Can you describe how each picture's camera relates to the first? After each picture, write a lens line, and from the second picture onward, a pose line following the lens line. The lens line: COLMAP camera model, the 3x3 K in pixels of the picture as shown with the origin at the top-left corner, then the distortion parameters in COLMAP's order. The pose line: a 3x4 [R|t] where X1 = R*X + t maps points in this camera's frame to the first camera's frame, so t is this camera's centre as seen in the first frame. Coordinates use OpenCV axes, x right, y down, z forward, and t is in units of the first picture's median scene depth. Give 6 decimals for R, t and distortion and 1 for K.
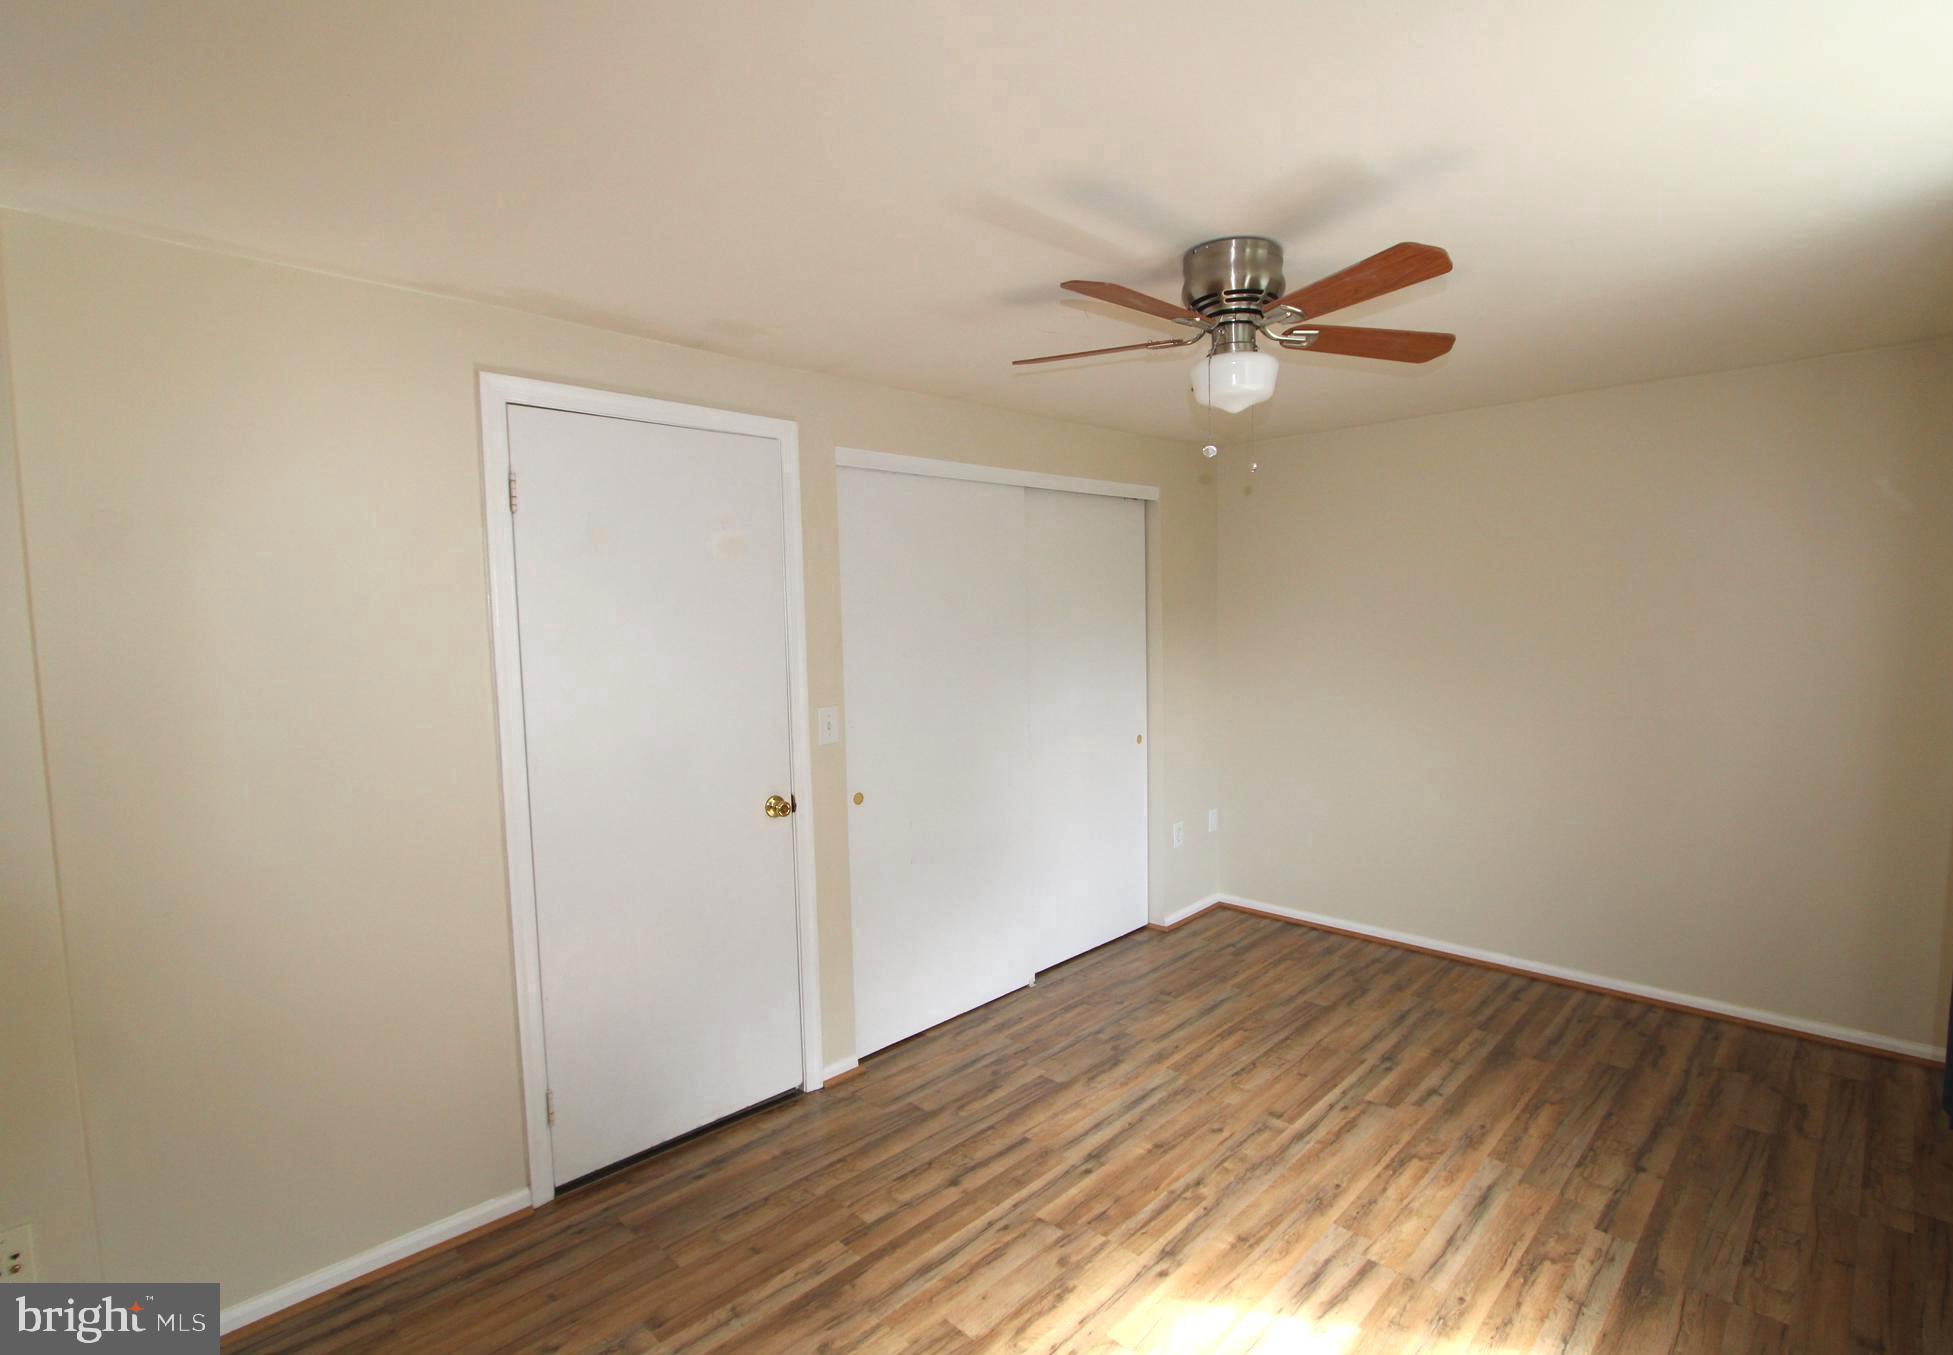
lens RADIAL K [[881.8, 0, 977.8], [0, 881.8, 668.9], [0, 0, 1]] dist [-0.015227, 0.000093]
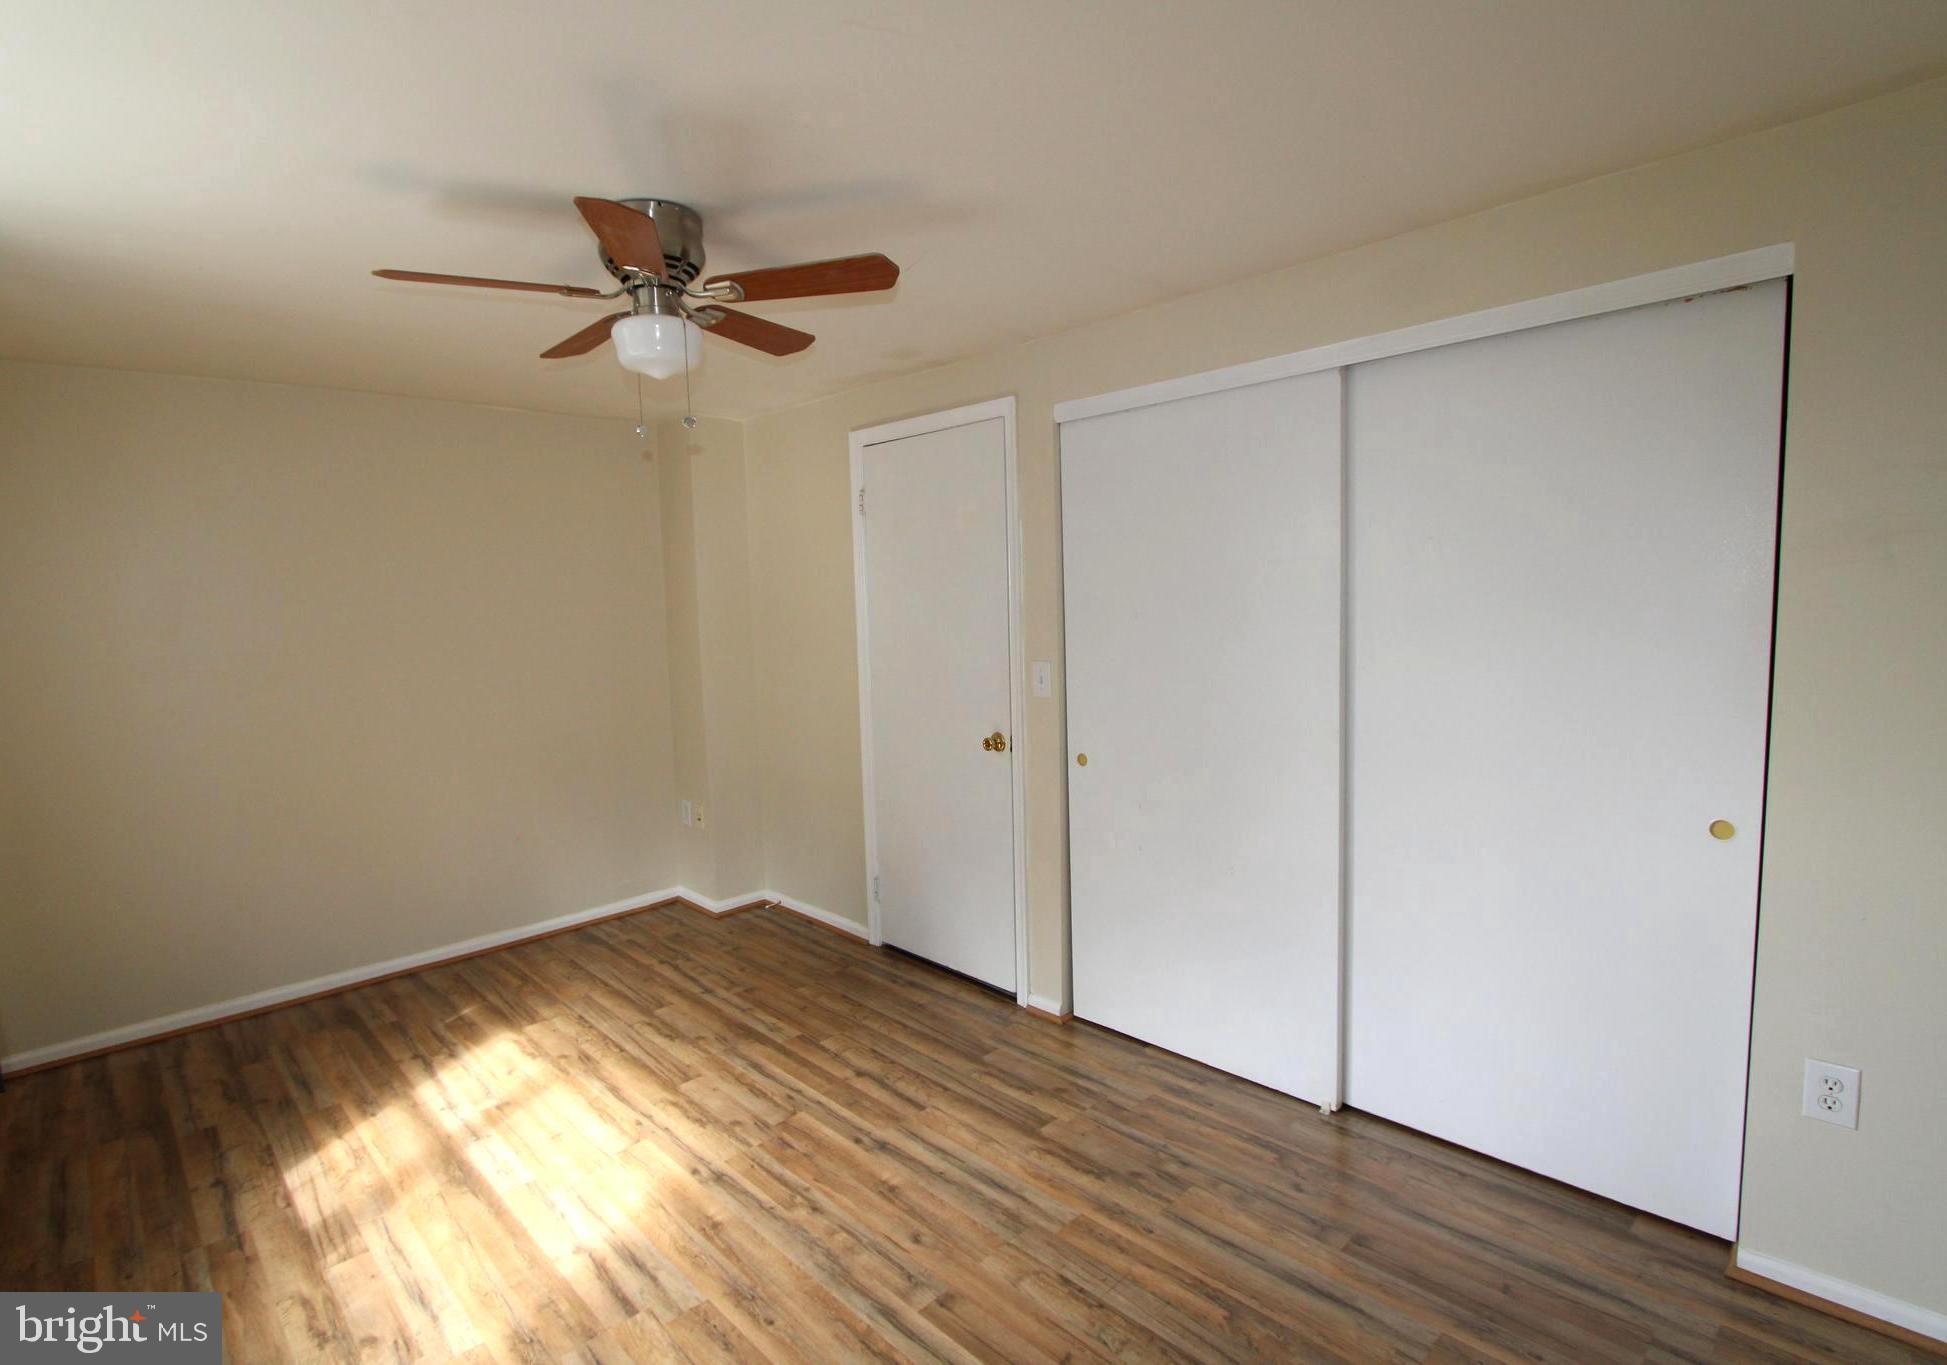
lens RADIAL K [[898.6, 0, 977.6], [0, 898.6, 666.5], [0, 0, 1]] dist [-0.014610, 0.000809]
pose [[0.050938, 0.100323, -0.993650, 1.082060], [-0.028266, 0.994688, 0.098978, -0.067121], [0.998302, 0.023044, 0.053503, 1.063333]]
